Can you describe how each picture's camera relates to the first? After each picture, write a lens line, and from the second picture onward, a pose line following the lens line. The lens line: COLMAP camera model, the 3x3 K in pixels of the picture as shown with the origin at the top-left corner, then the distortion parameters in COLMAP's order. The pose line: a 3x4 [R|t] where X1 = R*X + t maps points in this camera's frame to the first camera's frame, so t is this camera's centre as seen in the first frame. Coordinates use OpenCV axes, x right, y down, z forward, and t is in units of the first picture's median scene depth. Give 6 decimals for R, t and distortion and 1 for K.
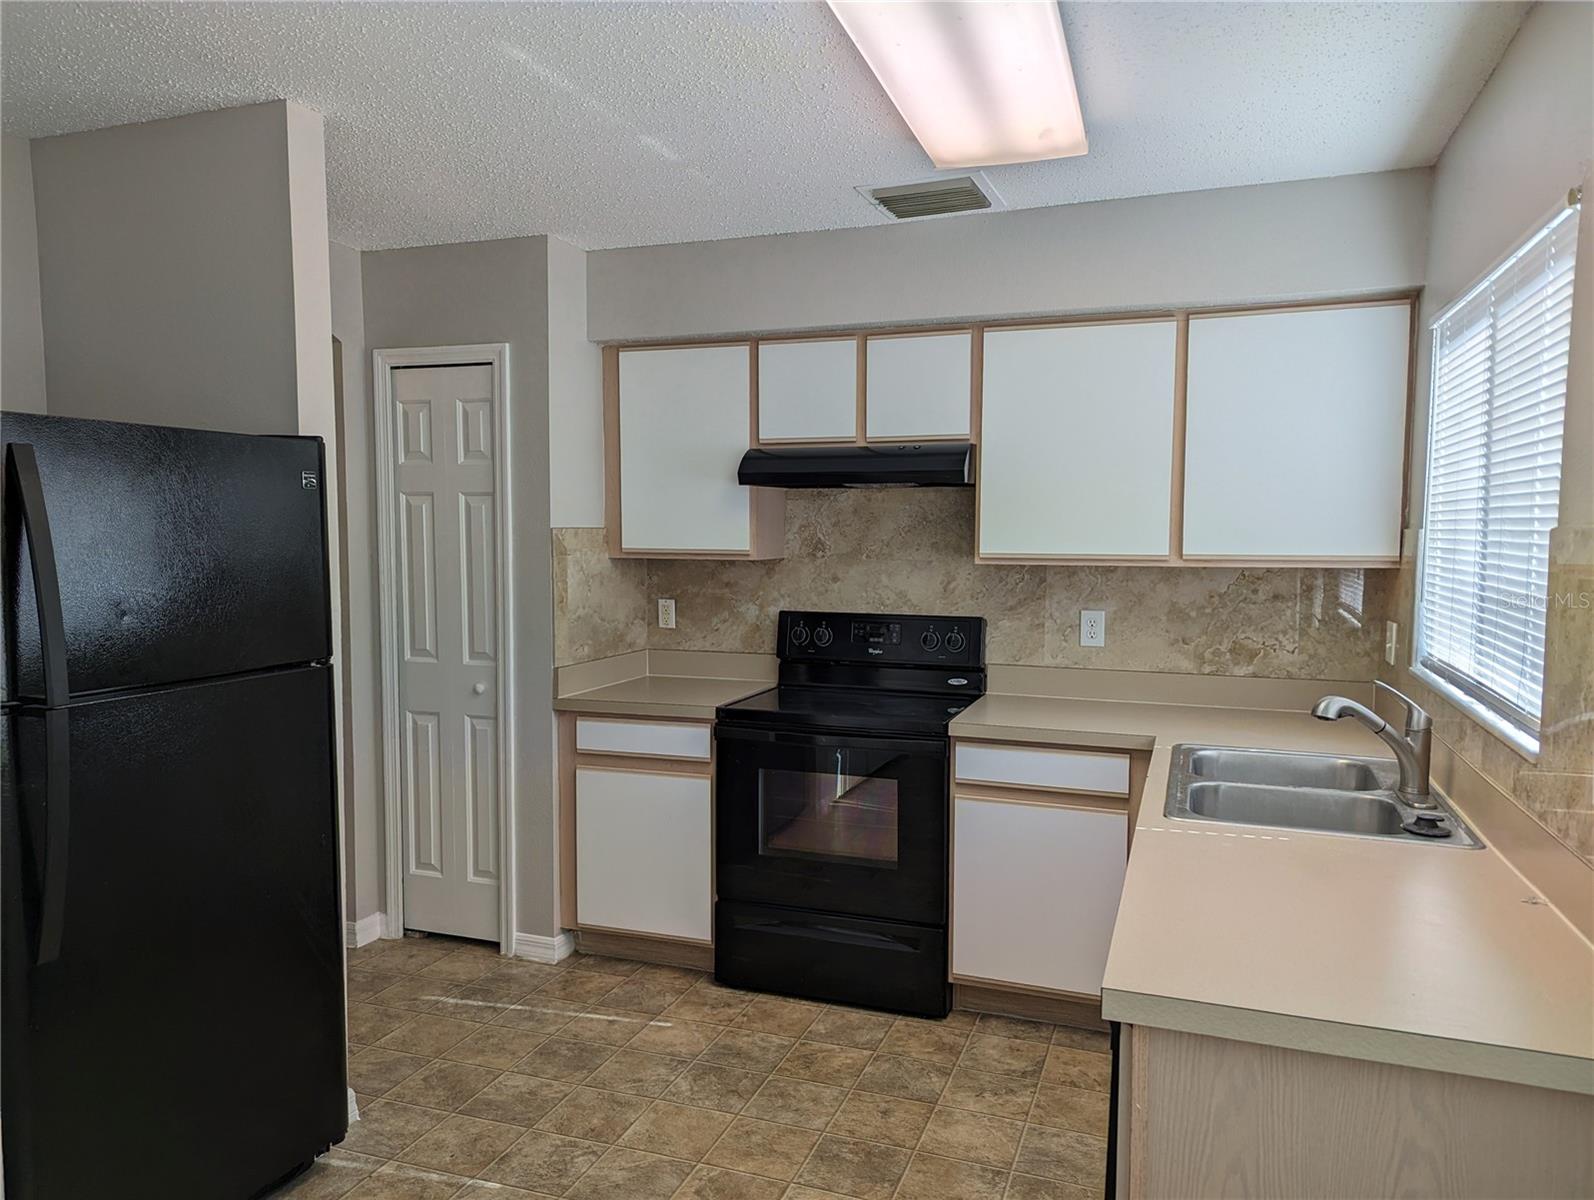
lens RADIAL K [[1125.0, 0, 799.3], [0, 1125.0, 595.9], [0, 0, 1]] dist [0.059275, -0.049375]
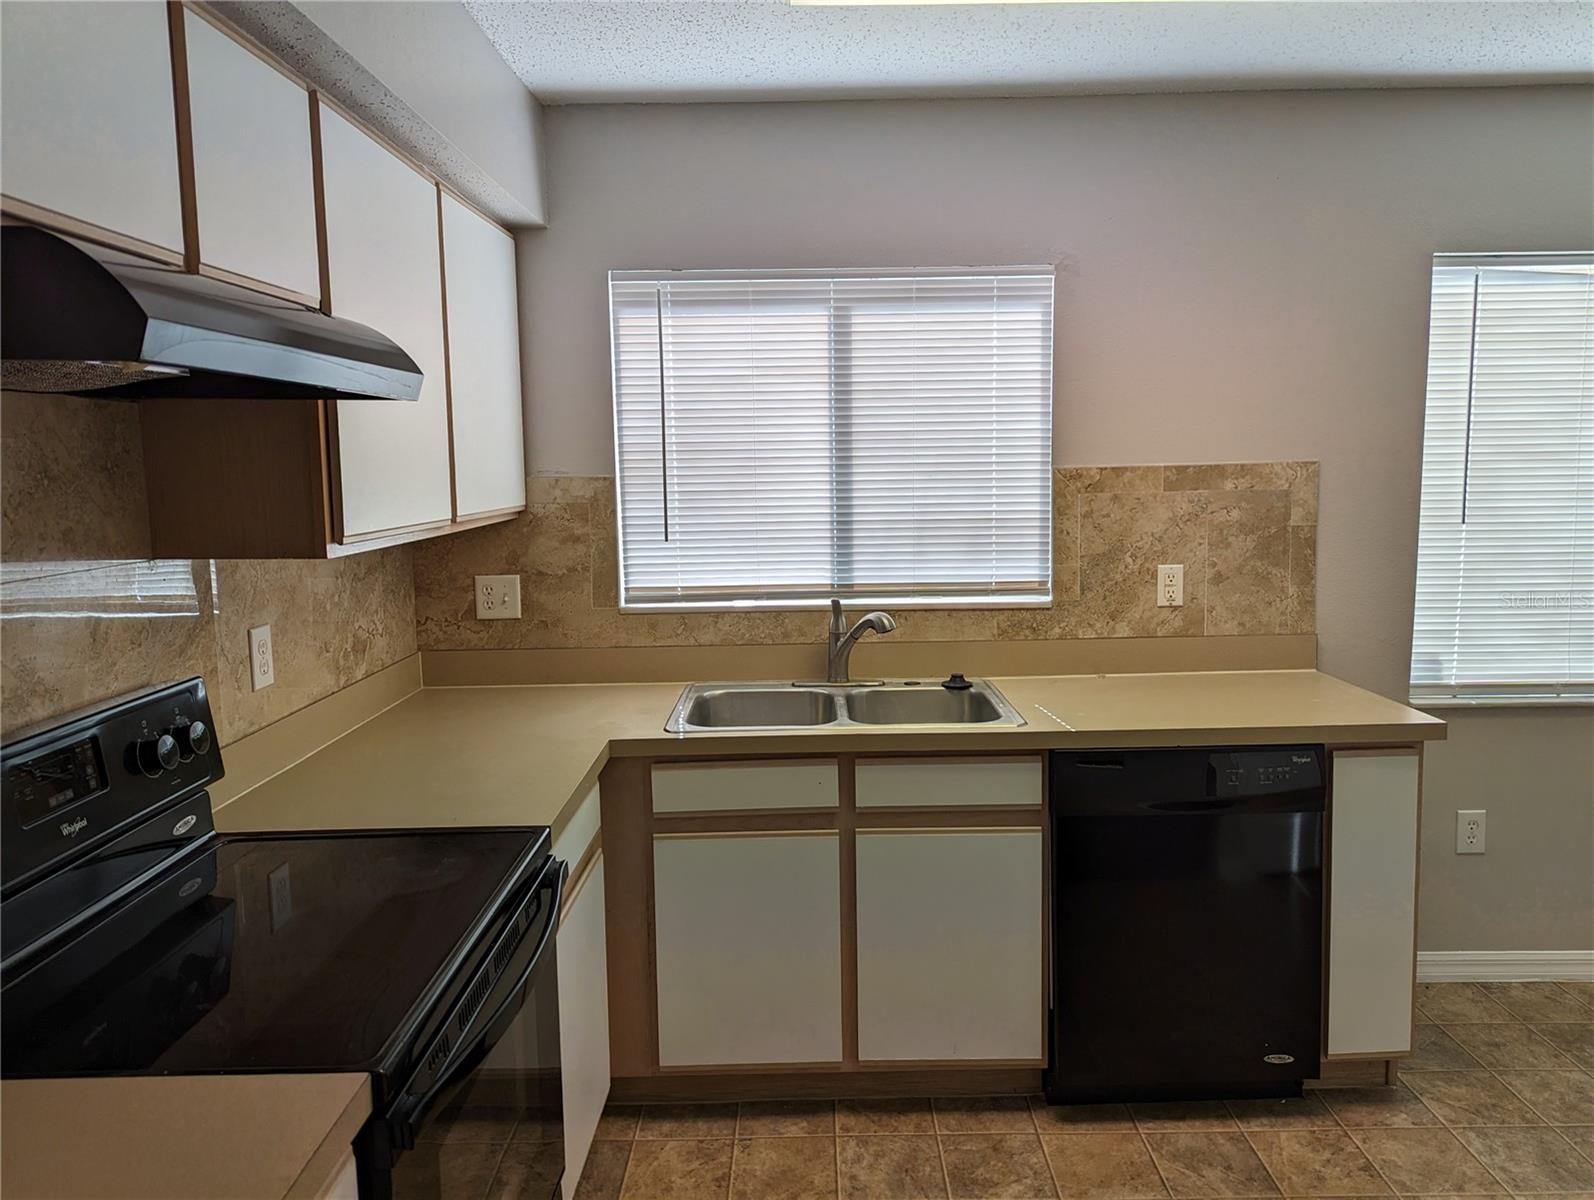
lens RADIAL K [[1125.0, 0, 799.3], [0, 1125.0, 595.9], [0, 0, 1]] dist [0.059275, -0.049375]
pose [[-0.343480, -0.102220, 0.933581, -0.838623], [0.081440, 0.987073, 0.138040, -0.131272], [-0.935622, 0.123445, -0.330715, 1.933402]]
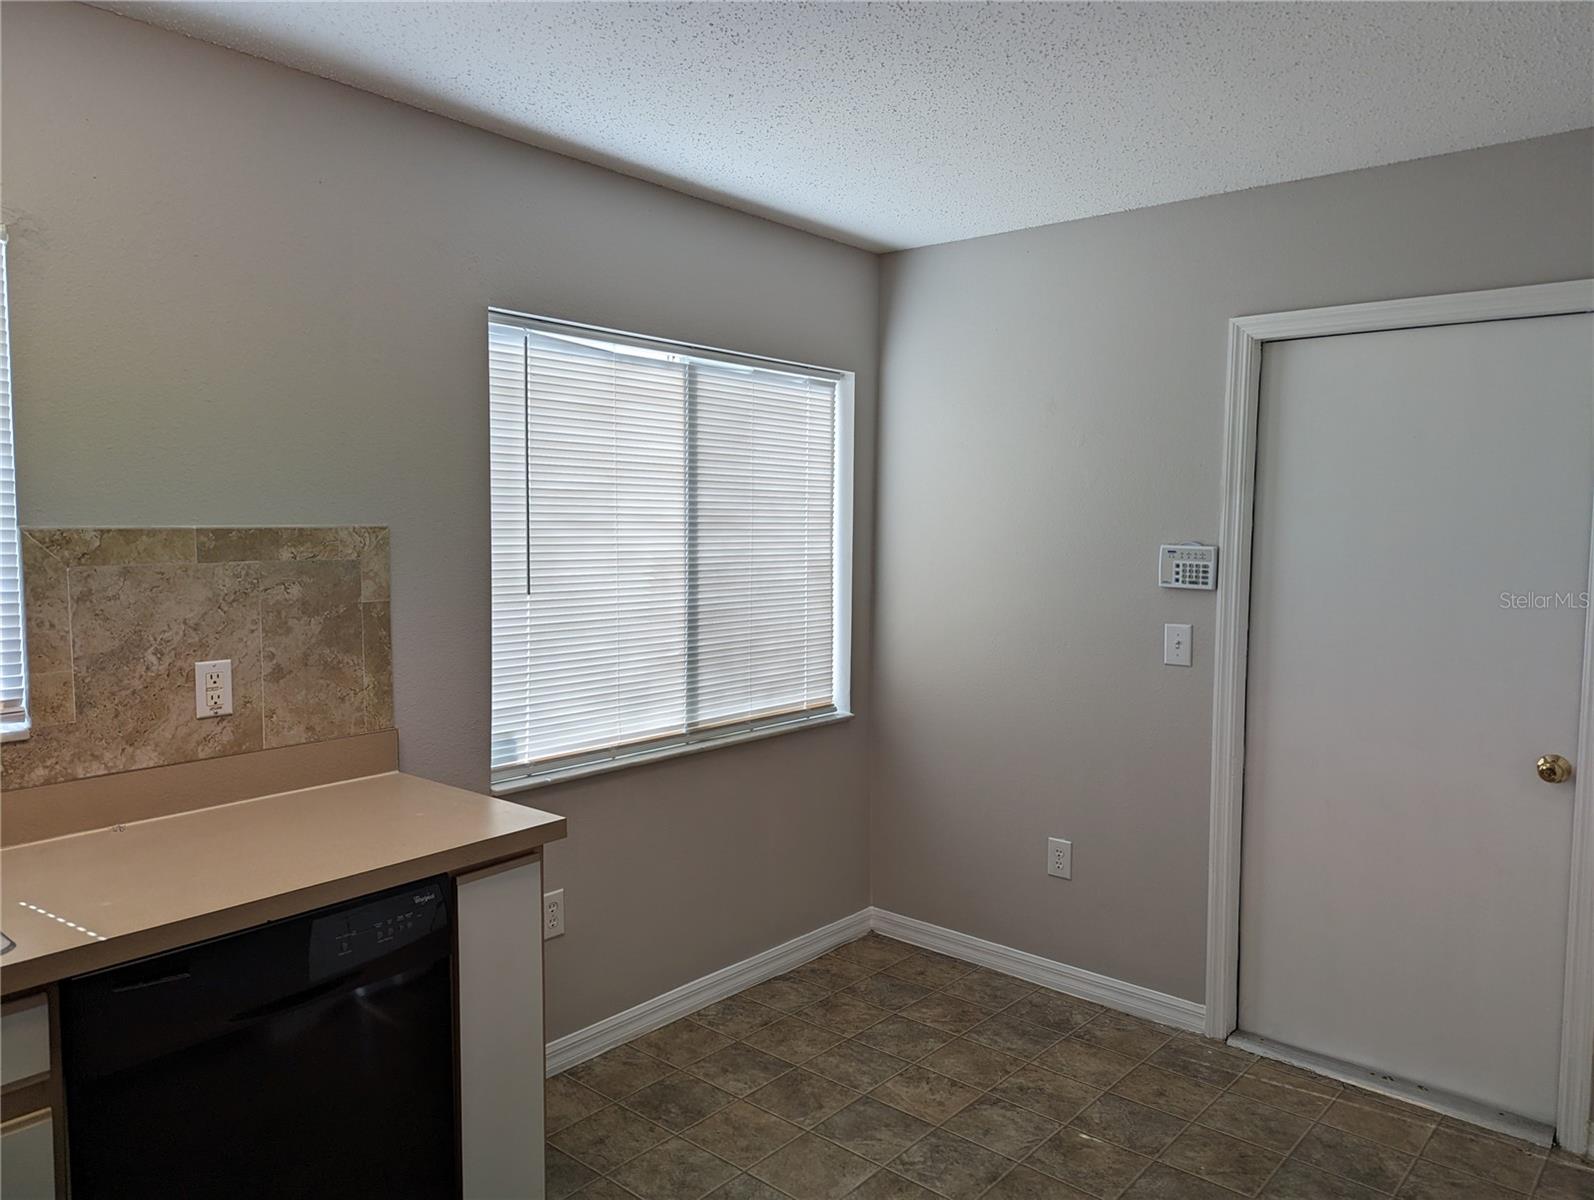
lens RADIAL K [[1125.0, 0, 799.3], [0, 1125.0, 595.9], [0, 0, 1]] dist [0.059275, -0.049375]
pose [[-0.936352, -0.027433, 0.349988, -0.637805], [0.020027, 0.991144, 0.131270, -0.126769], [-0.350490, 0.129924, -0.927511, 1.847339]]
